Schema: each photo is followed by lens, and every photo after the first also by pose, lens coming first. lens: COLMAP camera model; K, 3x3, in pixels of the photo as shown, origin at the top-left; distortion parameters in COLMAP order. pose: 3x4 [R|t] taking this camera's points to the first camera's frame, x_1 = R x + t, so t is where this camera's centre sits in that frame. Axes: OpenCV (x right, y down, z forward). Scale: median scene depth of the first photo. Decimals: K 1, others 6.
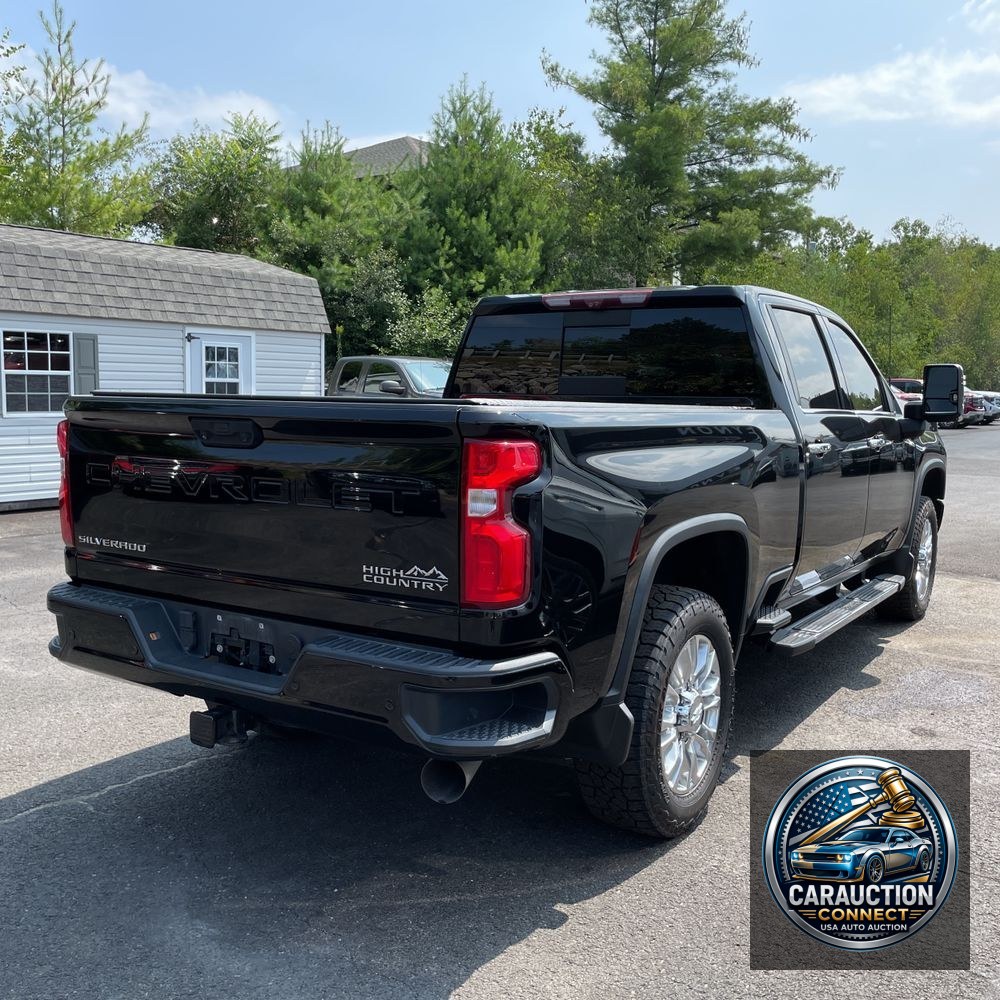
lens RADIAL K [[1004.6, 0, 501.4], [0, 1004.6, 503.0], [0, 0, 1]] dist [0.057669, -0.096335]
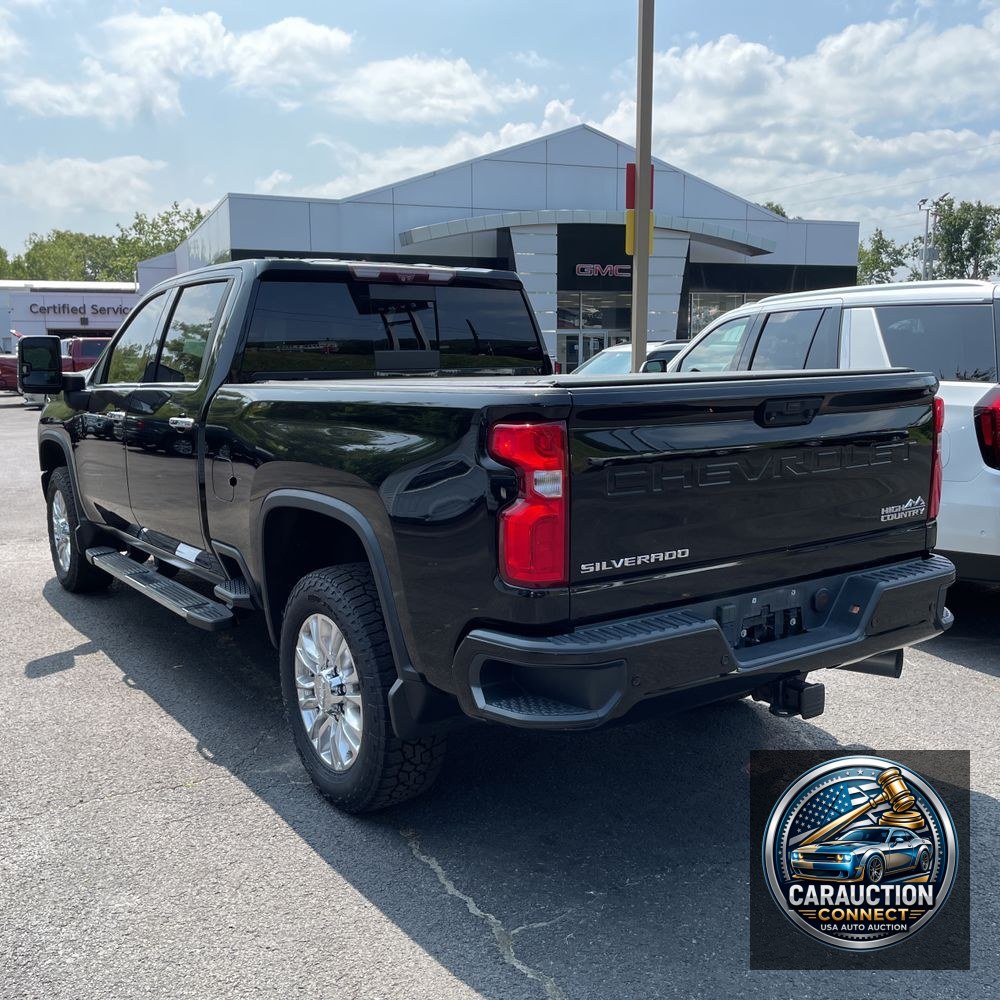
lens RADIAL K [[1004.6, 0, 501.4], [0, 1004.6, 503.0], [0, 0, 1]] dist [0.057669, -0.096335]
pose [[0.381889, -0.147555, 0.912353, -1.159159], [0.120700, 0.986681, 0.109054, -0.108295], [-0.916293, 0.068474, 0.394612, 0.764586]]
